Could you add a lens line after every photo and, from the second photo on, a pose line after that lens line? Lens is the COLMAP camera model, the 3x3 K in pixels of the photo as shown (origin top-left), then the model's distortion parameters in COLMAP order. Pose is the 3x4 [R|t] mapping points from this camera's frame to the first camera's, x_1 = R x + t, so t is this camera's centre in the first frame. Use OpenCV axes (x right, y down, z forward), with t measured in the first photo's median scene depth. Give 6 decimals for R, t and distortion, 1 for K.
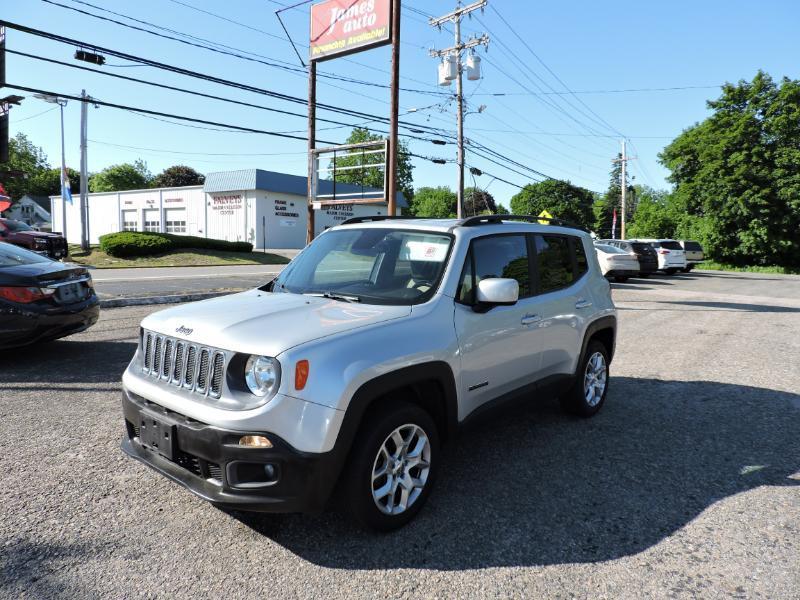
lens RADIAL K [[563.9, 0, 402.0], [0, 563.9, 294.2], [0, 0, 1]] dist [-0.013912, -0.005431]
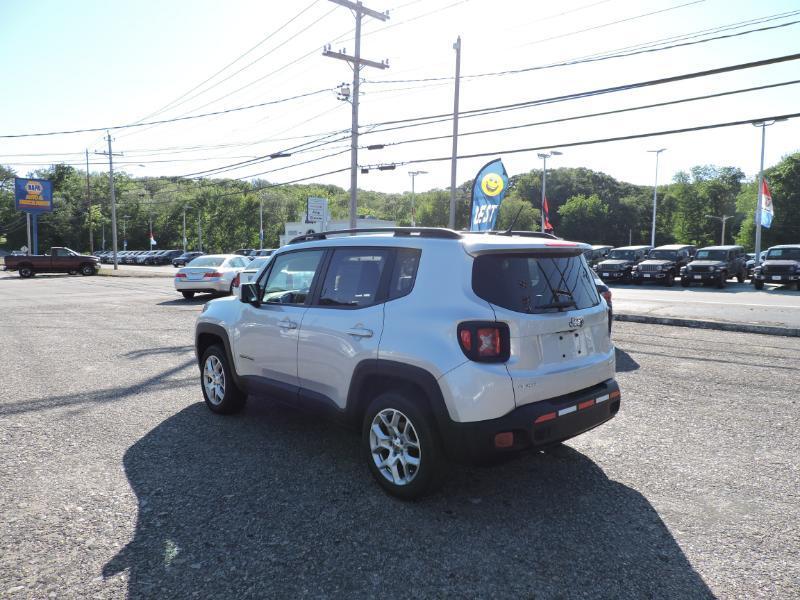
lens RADIAL K [[563.9, 0, 407.0], [0, 563.9, 297.6], [0, 0, 1]] dist [-0.013912, -0.005431]
pose [[-0.108899, 0.049298, -0.992830, 0.183993], [-0.094167, 0.993766, 0.059673, -0.014038], [0.989583, 0.099990, -0.103578, 0.189010]]
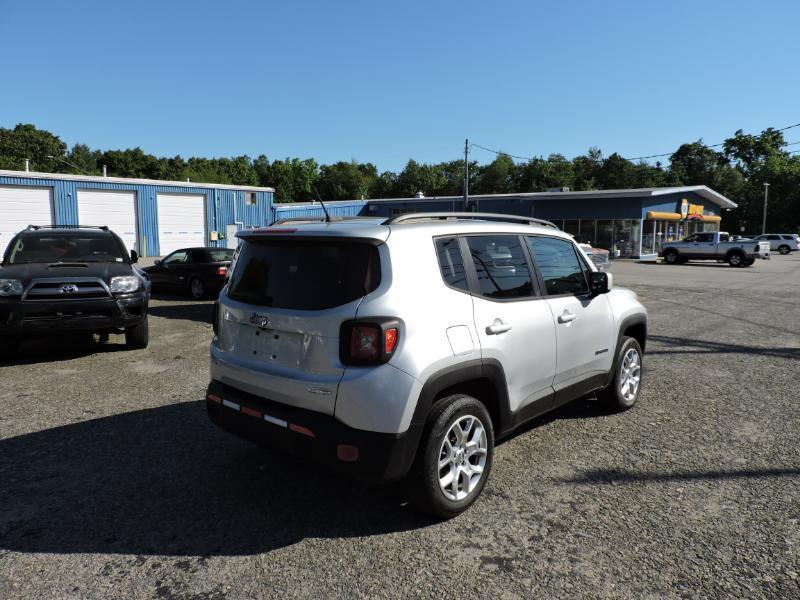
lens RADIAL K [[563.9, 0, 406.6], [0, 563.9, 302.6], [0, 0, 1]] dist [-0.013912, -0.005431]
pose [[-0.999673, -0.023965, 0.008905, 0.023604], [-0.021696, 0.979480, 0.200371, -0.030942], [-0.013524, 0.200112, -0.979680, 0.323250]]
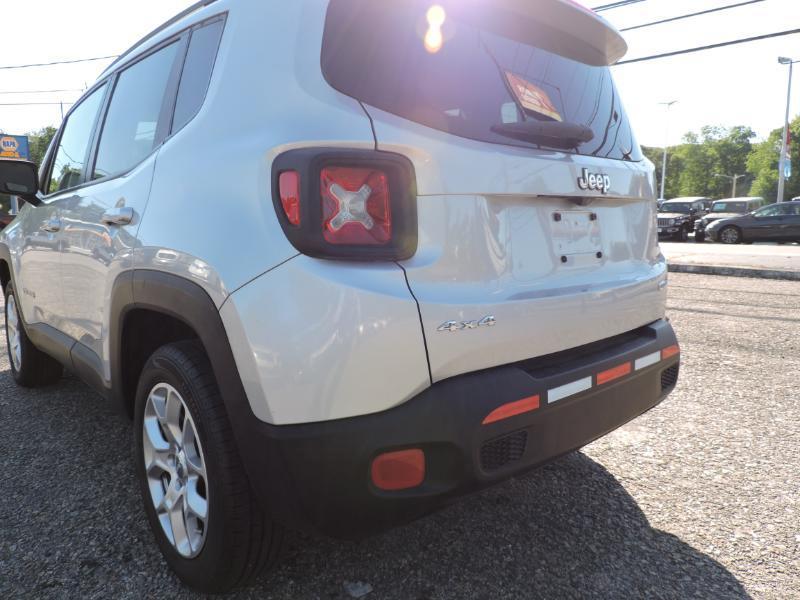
lens RADIAL K [[563.9, 0, 404.2], [0, 563.9, 296.8], [0, 0, 1]] dist [-0.013912, -0.005431]
pose [[-0.118608, 0.109458, -0.986890, 0.110457], [-0.089382, 0.988693, 0.120400, 0.001526], [0.988910, 0.102490, -0.107484, 0.203228]]
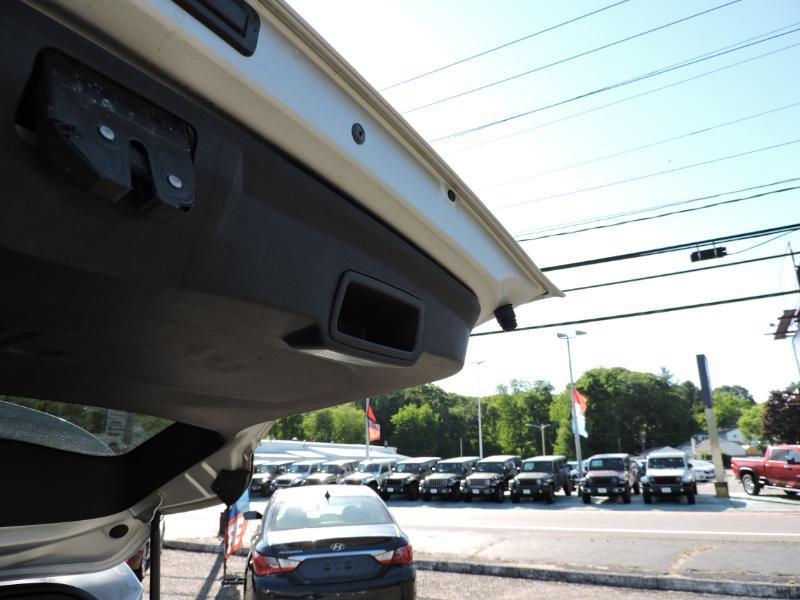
lens RADIAL K [[563.9, 0, 400.0], [0, 563.9, 300.0], [0, 0, 1]] dist [-0.013912, -0.005431]
pose [[0.158932, -0.304185, -0.939261, 0.075867], [-0.068514, 0.945662, -0.317851, -0.028845], [0.984909, 0.114869, 0.129455, 0.228740]]
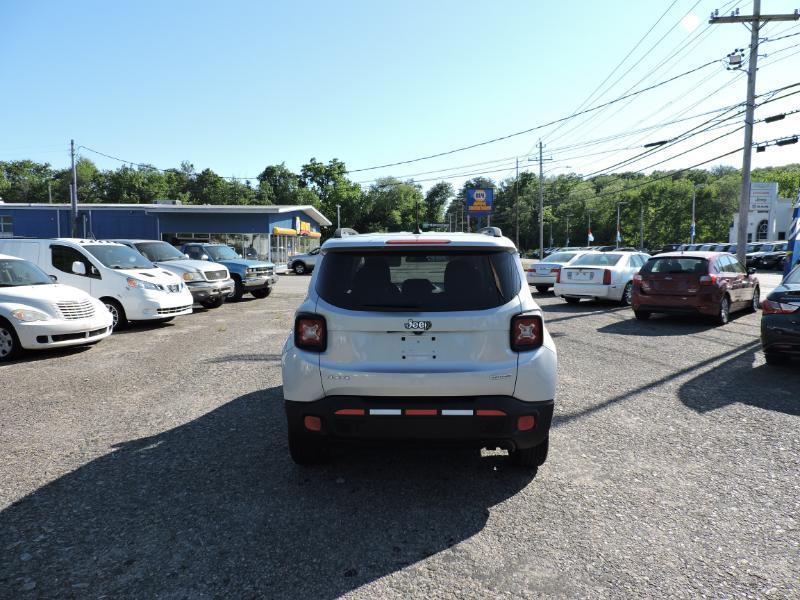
lens RADIAL K [[563.9, 0, 406.1], [0, 563.9, 296.6], [0, 0, 1]] dist [-0.013912, -0.005431]
pose [[-0.771013, 0.030639, -0.636082, 0.132485], [-0.069897, 0.988736, 0.132349, -0.026068], [0.632972, 0.146503, -0.760186, 0.303242]]
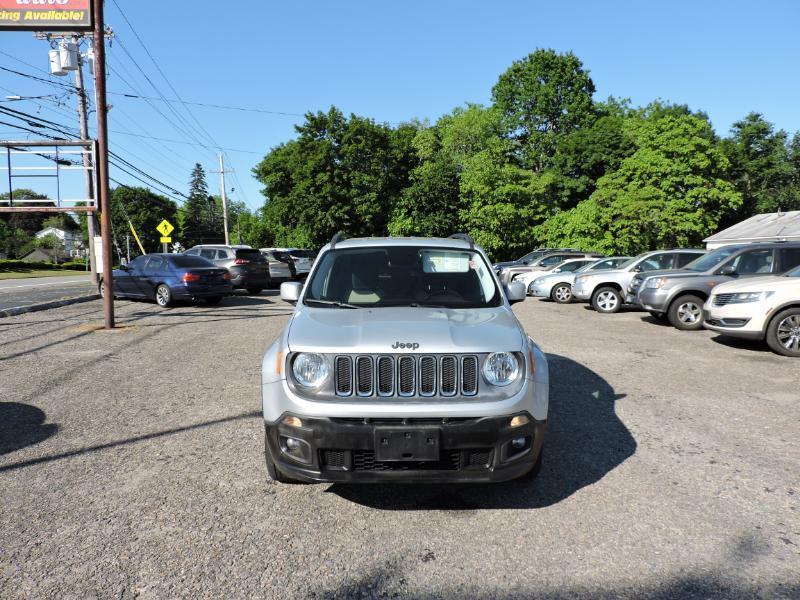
lens RADIAL K [[563.9, 0, 403.1], [0, 563.9, 292.4], [0, 0, 1]] dist [-0.013912, -0.005431]
pose [[0.752582, -0.065555, 0.655228, -0.114658], [0.078203, 0.996888, 0.009915, -0.004927], [-0.653839, 0.043779, 0.755366, 0.019346]]
